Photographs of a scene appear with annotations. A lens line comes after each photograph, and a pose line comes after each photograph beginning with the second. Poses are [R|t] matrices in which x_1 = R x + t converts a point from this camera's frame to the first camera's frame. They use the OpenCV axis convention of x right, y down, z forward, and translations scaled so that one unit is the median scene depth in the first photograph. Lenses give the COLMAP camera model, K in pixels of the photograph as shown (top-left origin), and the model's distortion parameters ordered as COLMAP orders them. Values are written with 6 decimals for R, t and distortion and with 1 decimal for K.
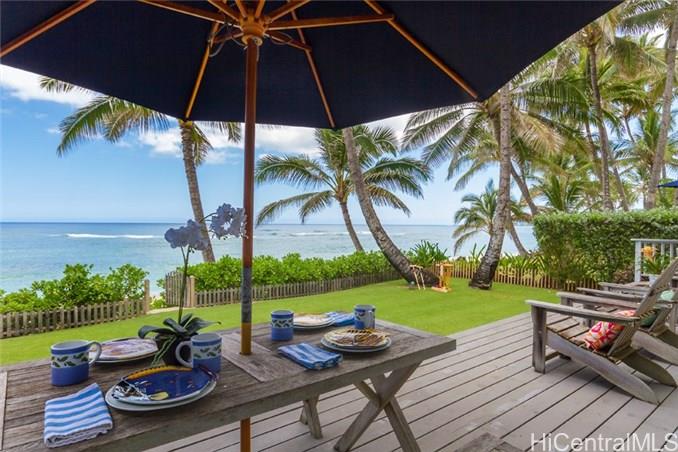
lens RADIAL K [[408.8, 0, 339.0], [0, 408.8, 226.0], [0, 0, 1]] dist [-0.001414, -0.000070]
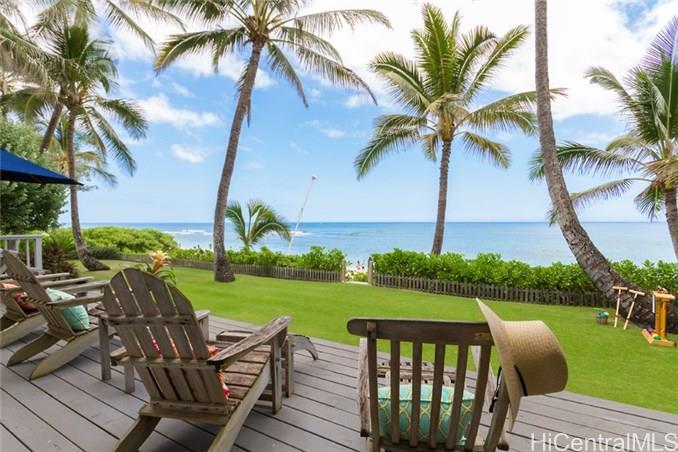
lens RADIAL K [[350.4, 0, 339.0], [0, 350.4, 226.0], [0, 0, 1]] dist [0.002042, 0.001298]
pose [[0.311060, 0.003525, -0.950384, 0.549610], [0.001724, 0.999989, 0.004273, 0.000946], [0.950389, -0.002968, 0.311051, 0.427364]]
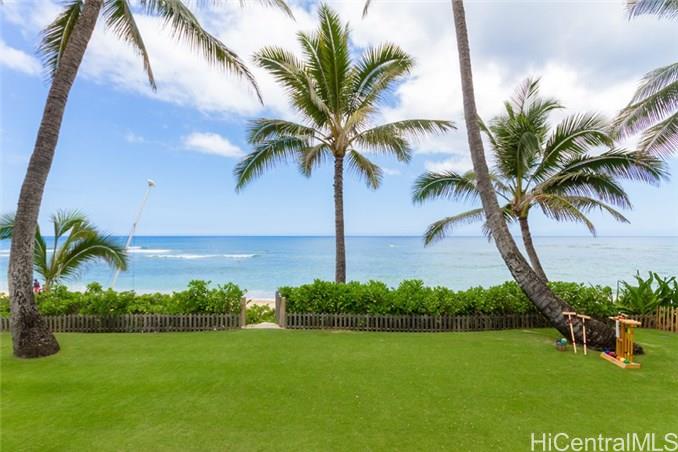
lens RADIAL K [[350.4, 0, 339.0], [0, 350.4, 226.0], [0, 0, 1]] dist [0.002042, 0.001298]
pose [[0.750721, -0.023292, -0.660208, 0.276866], [0.002397, 0.999468, -0.032536, -0.024936], [0.660615, 0.022843, 0.750377, 0.326387]]
